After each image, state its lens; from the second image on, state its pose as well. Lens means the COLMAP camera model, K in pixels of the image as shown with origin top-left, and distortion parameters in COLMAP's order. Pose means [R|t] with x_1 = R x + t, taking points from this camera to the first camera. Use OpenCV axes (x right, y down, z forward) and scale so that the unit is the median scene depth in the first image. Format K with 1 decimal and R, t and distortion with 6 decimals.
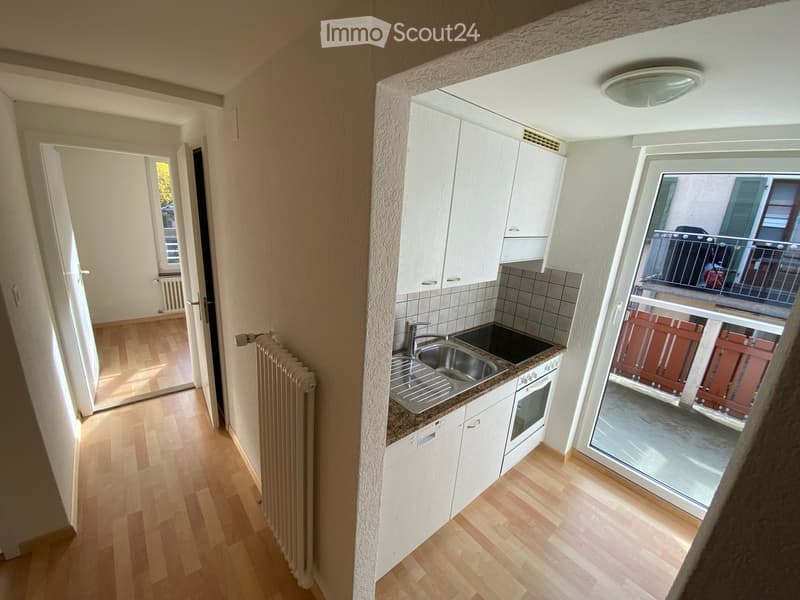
lens RADIAL K [[319.7, 0, 400.0], [0, 319.7, 300.0], [0, 0, 1]] dist [-0.001670, -0.014977]
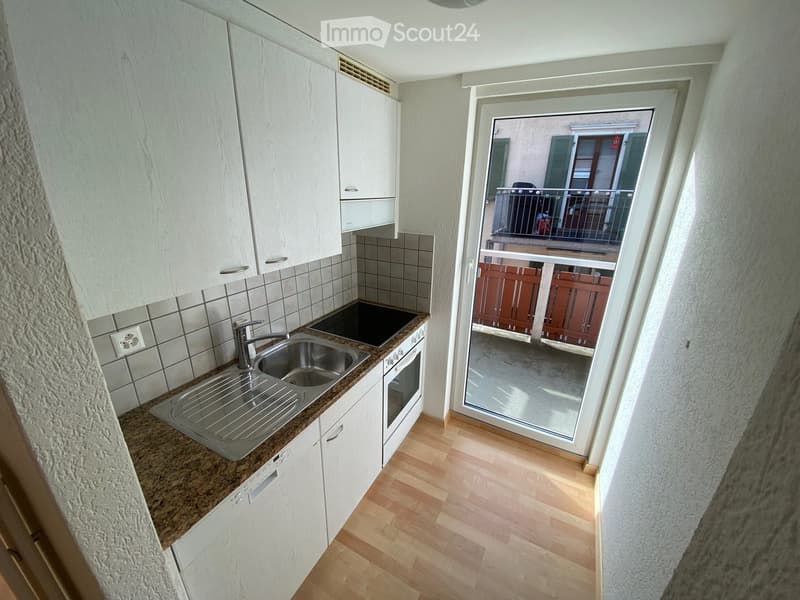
lens RADIAL K [[322.7, 0, 402.2], [0, 322.7, 308.3], [0, 0, 1]] dist [0.001380, -0.015542]
pose [[0.921352, -0.184862, 0.341960, 0.119094], [0.148368, 0.980323, 0.130207, -0.007463], [-0.359302, -0.069231, 0.930650, 0.133617]]
